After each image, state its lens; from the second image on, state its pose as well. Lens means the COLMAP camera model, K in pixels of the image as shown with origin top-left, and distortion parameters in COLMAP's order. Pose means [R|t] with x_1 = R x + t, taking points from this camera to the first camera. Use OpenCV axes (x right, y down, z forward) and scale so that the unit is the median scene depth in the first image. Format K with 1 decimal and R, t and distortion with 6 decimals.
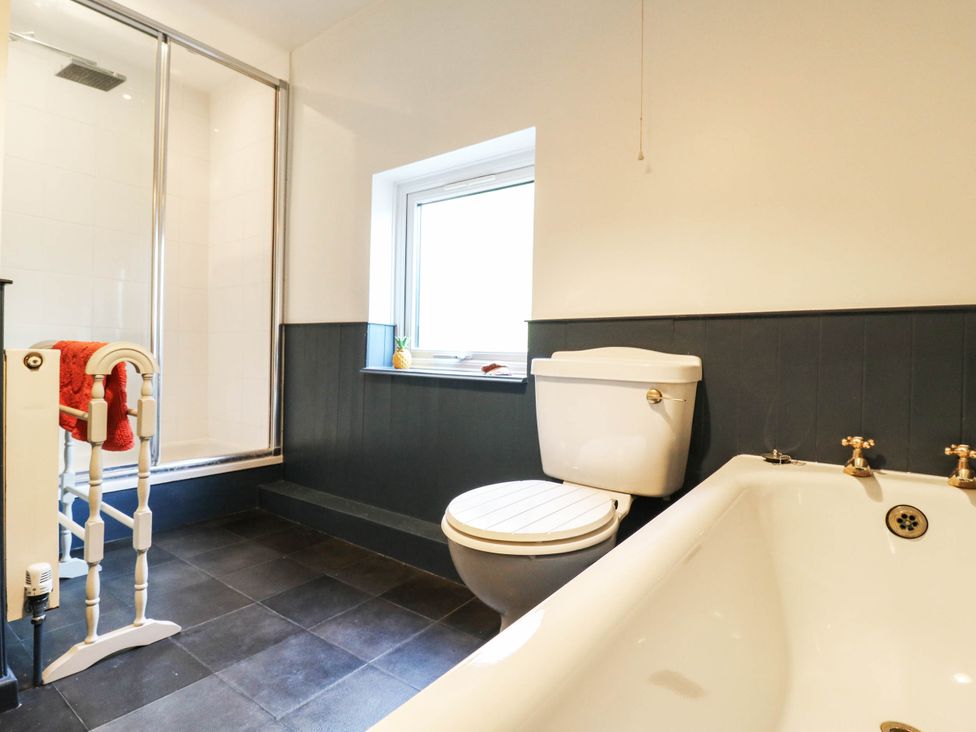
lens RADIAL K [[523.4, 0, 490.3], [0, 523.4, 358.3], [0, 0, 1]] dist [-0.003544, -0.000542]
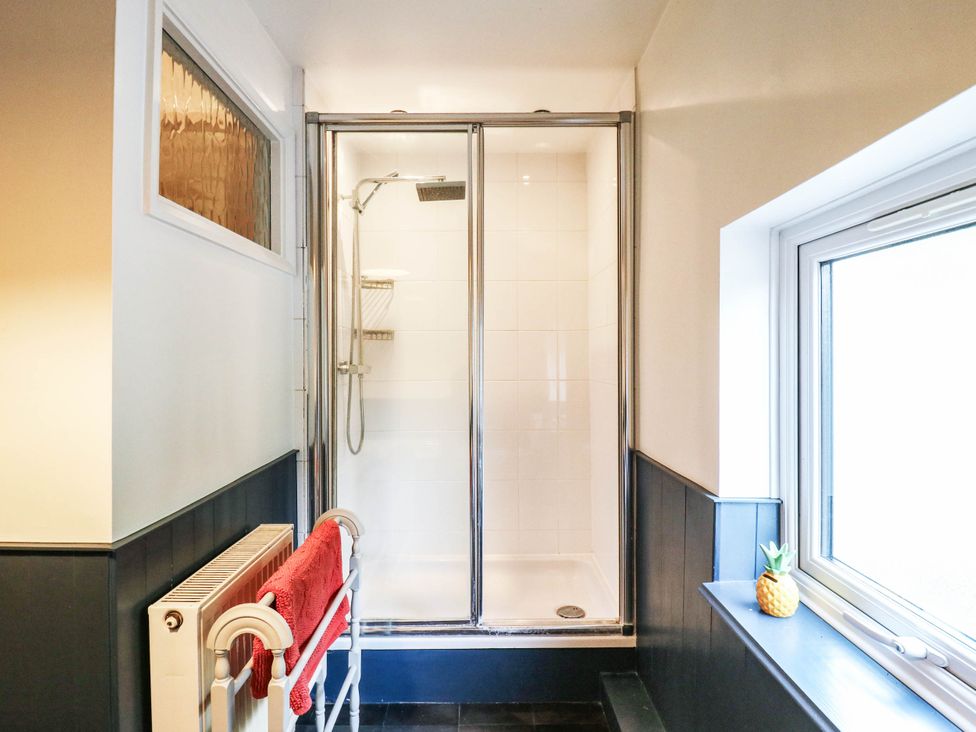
lens RADIAL K [[523.4, 0, 490.3], [0, 523.4, 358.3], [0, 0, 1]] dist [-0.003544, -0.000542]
pose [[0.605157, -0.022405, -0.795791, 0.058015], [0.016326, 0.999743, -0.015733, -0.190525], [0.795939, -0.003471, 0.605367, 0.430180]]
